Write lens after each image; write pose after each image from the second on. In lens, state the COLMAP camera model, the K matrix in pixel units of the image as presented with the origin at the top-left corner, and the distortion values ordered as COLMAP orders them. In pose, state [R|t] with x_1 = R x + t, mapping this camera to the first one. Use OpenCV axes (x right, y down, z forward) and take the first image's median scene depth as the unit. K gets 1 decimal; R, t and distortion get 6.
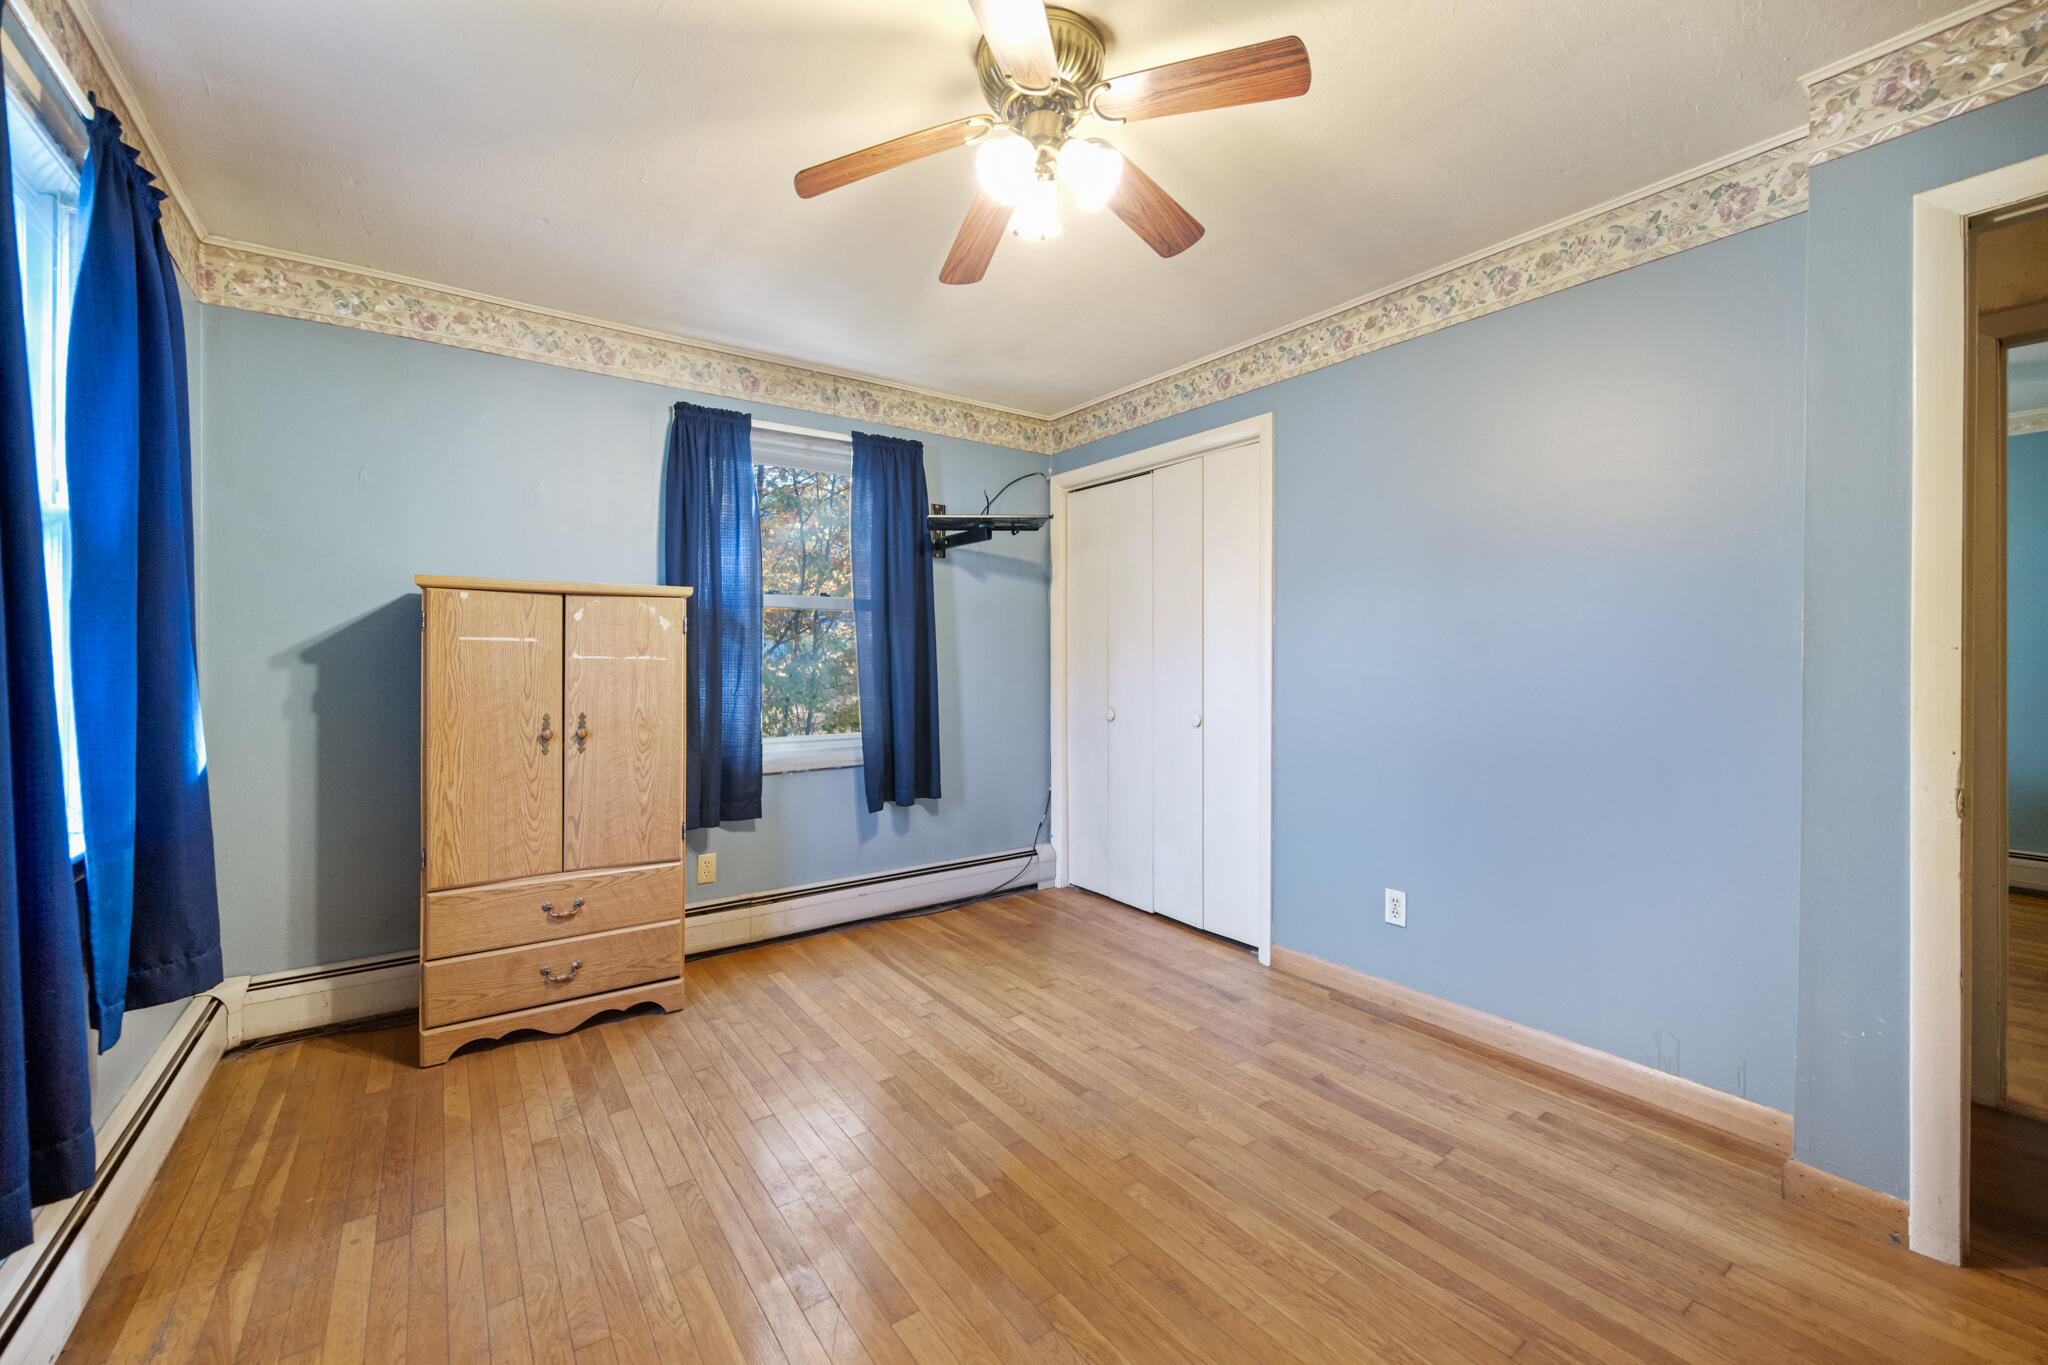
lens RADIAL K [[811.0, 0, 1023.1], [0, 811.0, 668.1], [0, 0, 1]] dist [0.002548, -0.000218]
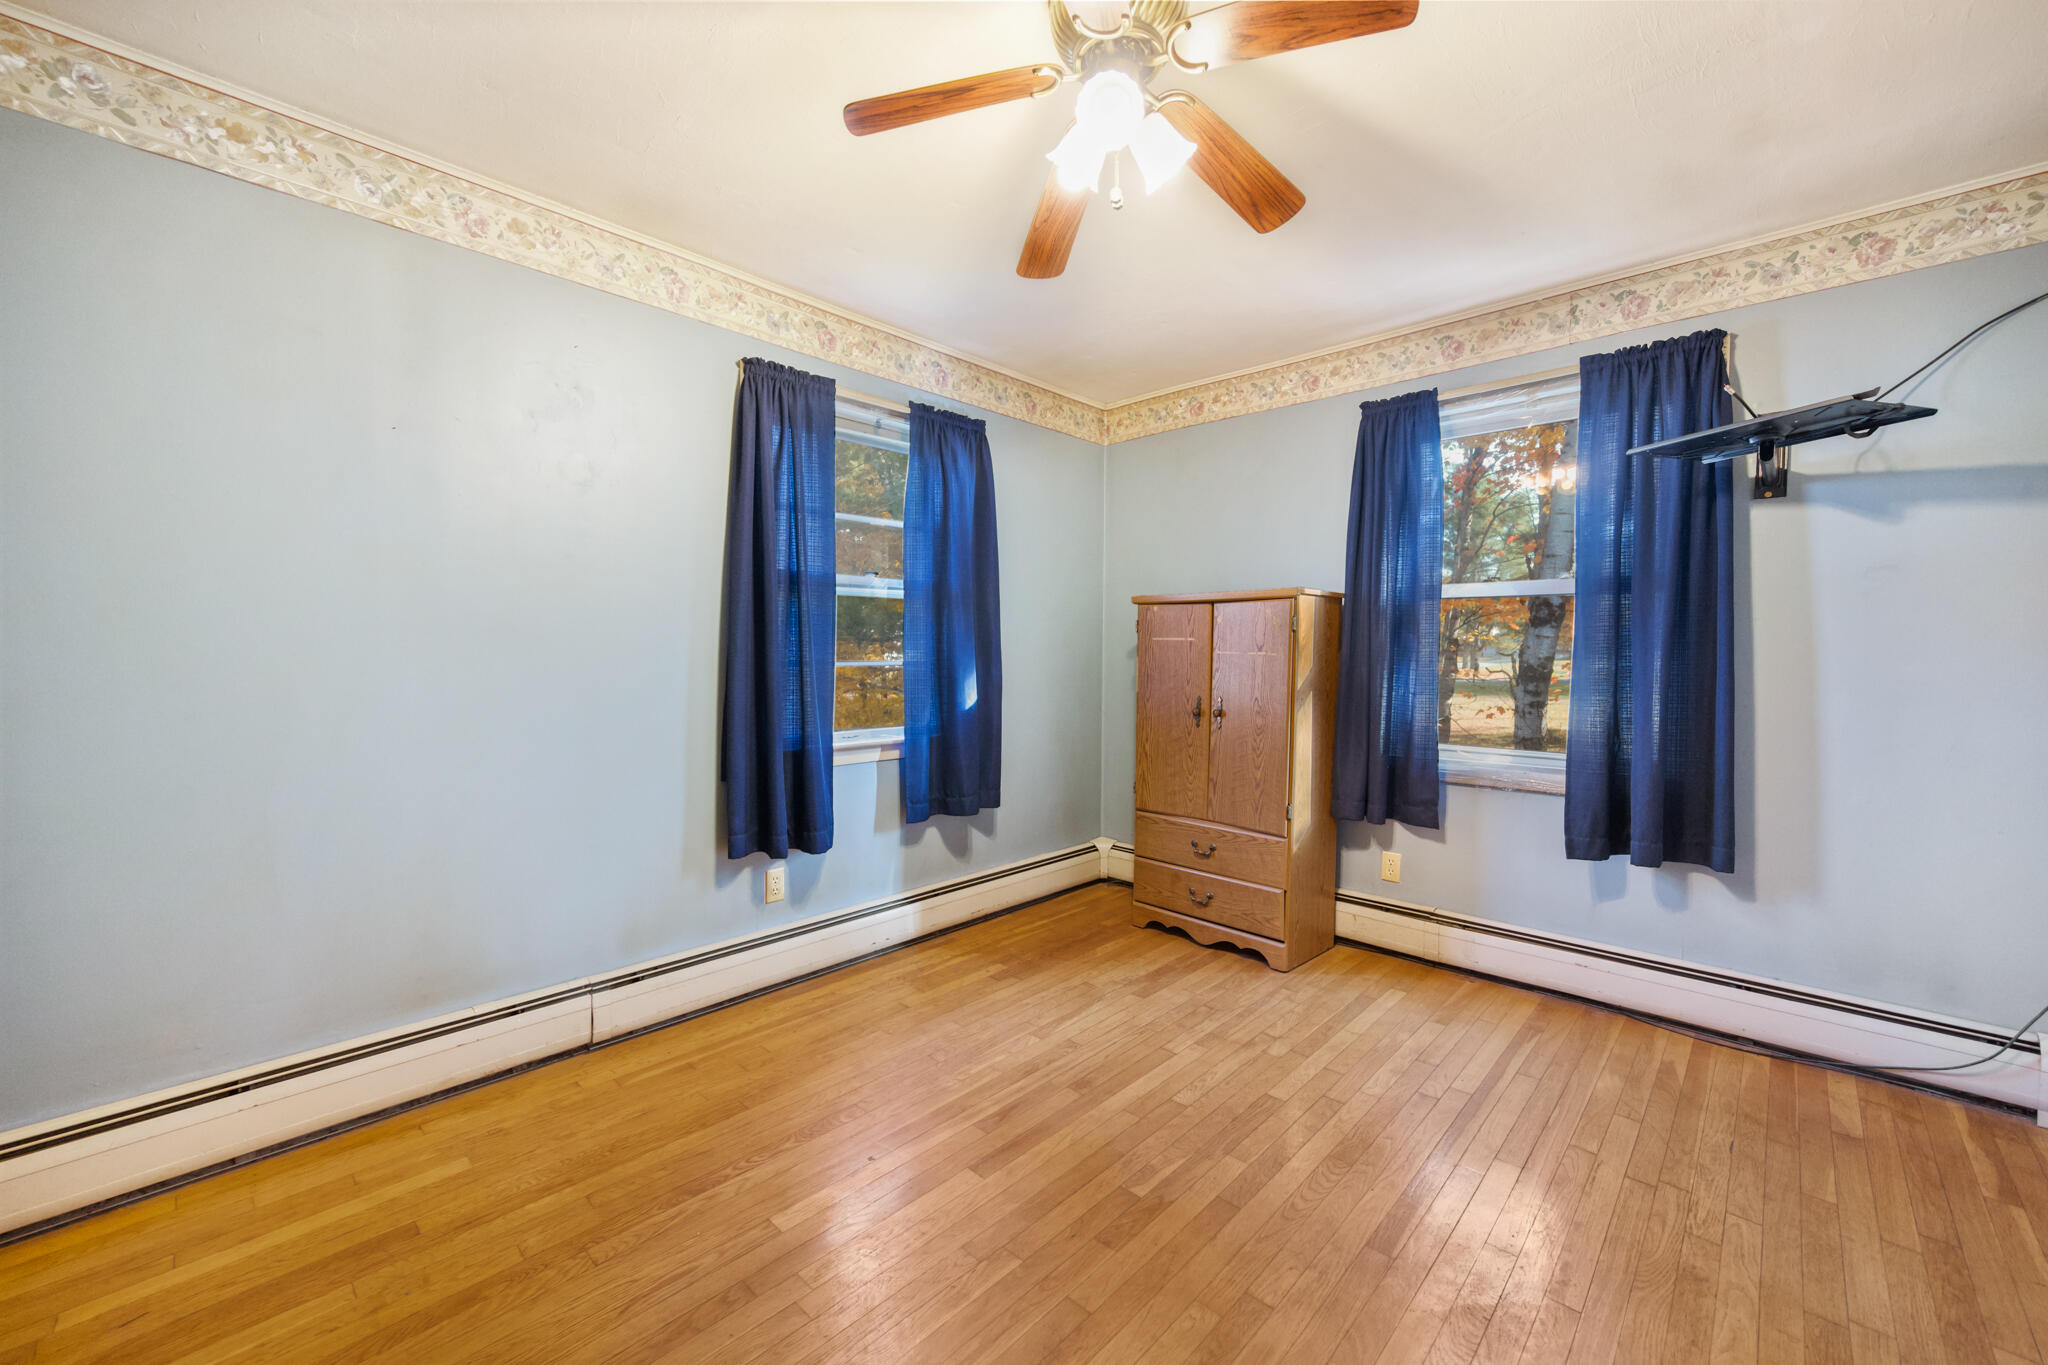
lens RADIAL K [[811.0, 0, 1024.7], [0, 811.0, 679.8], [0, 0, 1]] dist [0.002548, -0.000218]
pose [[0.186902, 0.040023, -0.981563, 0.578044], [-0.015401, 0.999166, 0.037809, -0.012987], [0.982258, 0.008051, 0.187363, 0.440397]]
